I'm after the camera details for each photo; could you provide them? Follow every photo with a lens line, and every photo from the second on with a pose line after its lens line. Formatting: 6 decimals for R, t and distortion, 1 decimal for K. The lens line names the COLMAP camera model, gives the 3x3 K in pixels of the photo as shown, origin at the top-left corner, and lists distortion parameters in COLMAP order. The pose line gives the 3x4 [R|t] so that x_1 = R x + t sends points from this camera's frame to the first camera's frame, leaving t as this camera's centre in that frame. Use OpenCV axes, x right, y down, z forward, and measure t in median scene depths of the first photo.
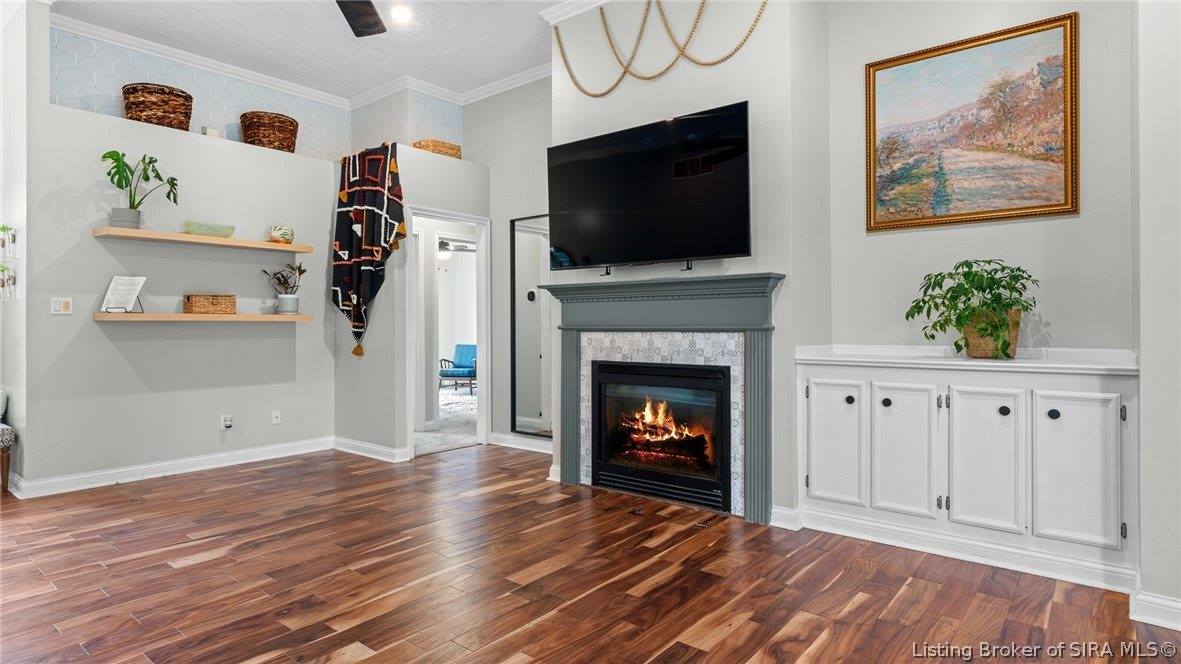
lens RADIAL K [[634.7, 0, 590.5], [0, 634.7, 332.0], [0, 0, 1]] dist [0.001517, 0.000054]
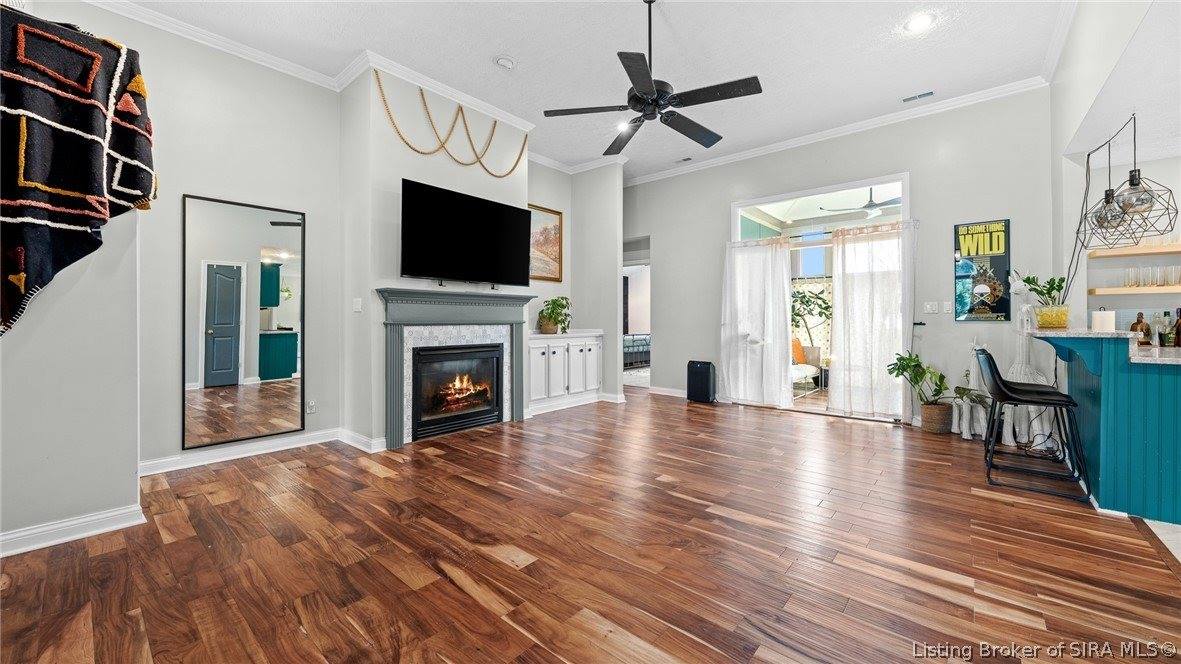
lens RADIAL K [[443.9, 0, 592.0], [0, 443.9, 324.8], [0, 0, 1]] dist [-0.000720, -0.000167]
pose [[0.026091, -0.006881, 0.999636, -1.038700], [0.012549, 0.999900, 0.006555, -0.004741], [-0.999581, 0.012374, 0.026174, 0.680976]]
